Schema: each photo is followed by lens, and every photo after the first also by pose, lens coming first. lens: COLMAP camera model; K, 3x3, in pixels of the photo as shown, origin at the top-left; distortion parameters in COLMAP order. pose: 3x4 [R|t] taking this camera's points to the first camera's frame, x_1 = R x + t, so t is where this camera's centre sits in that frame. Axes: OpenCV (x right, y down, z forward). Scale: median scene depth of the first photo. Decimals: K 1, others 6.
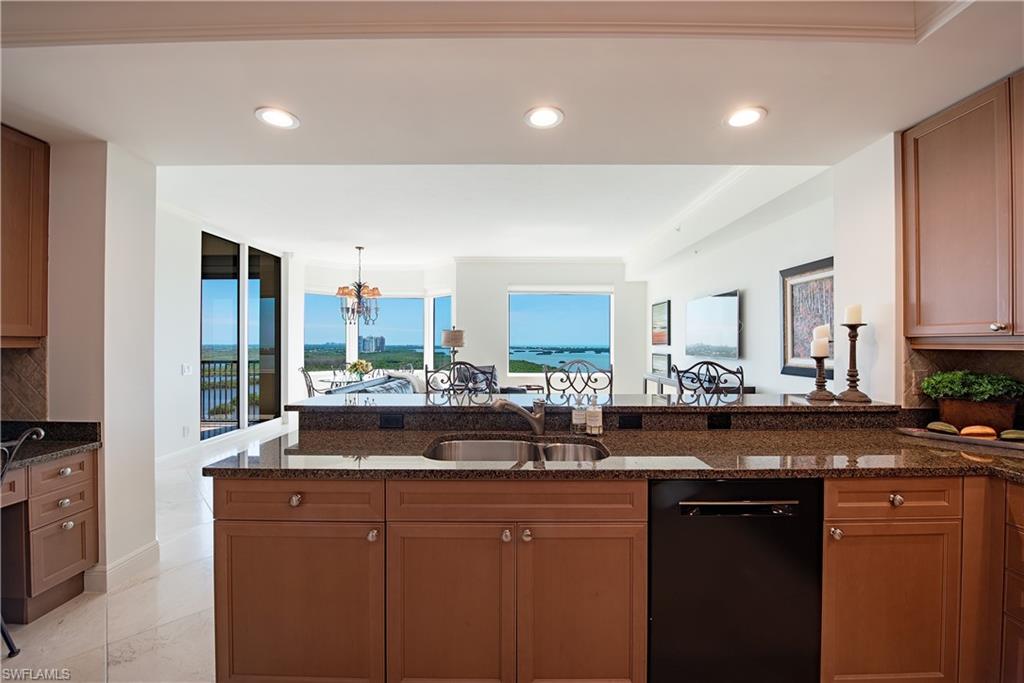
lens RADIAL K [[414.6, 0, 512.8], [0, 414.6, 338.4], [0, 0, 1]] dist [-0.018516, -0.000061]
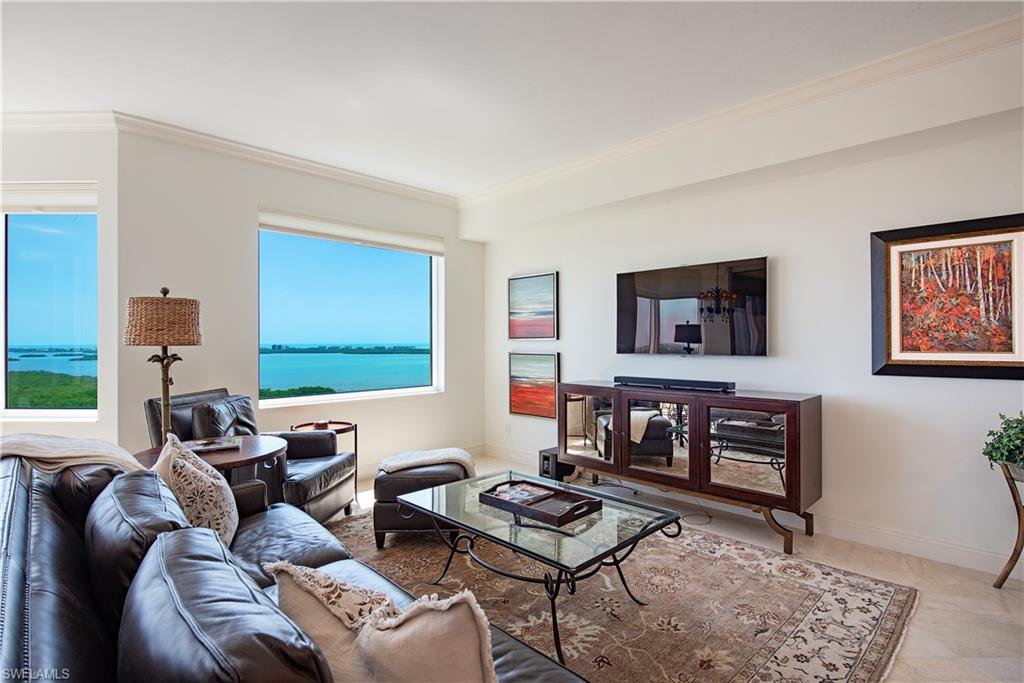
lens RADIAL K [[507.0, 0, 507.0], [0, 507.0, 335.0], [0, 0, 1]] dist [0.000670, -0.000625]
pose [[0.705320, 0.004292, 0.708876, -0.697145], [-0.003361, 0.999991, -0.002711, 0.033419], [-0.708881, -0.000470, 0.705328, 1.304580]]
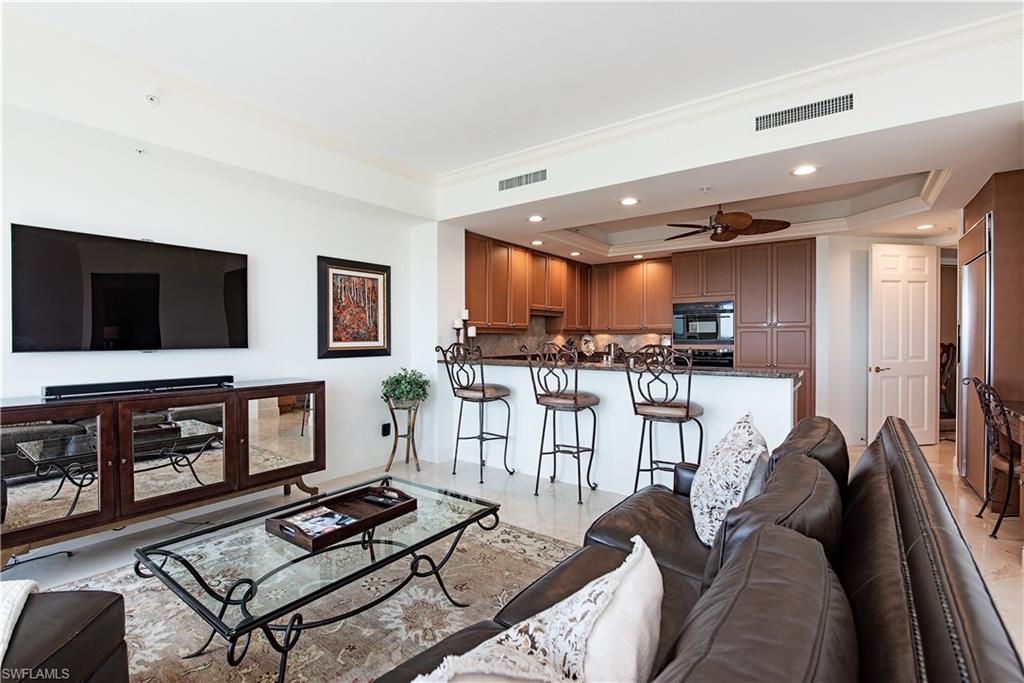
lens RADIAL K [[458.5, 0, 511.1], [0, 458.5, 342.9], [0, 0, 1]] dist [-0.005333, -0.000239]
pose [[-0.799811, -0.005422, 0.600227, -0.624777], [-0.004323, 0.999985, 0.003272, 0.066909], [-0.600236, 0.000022, -0.799823, 2.546440]]
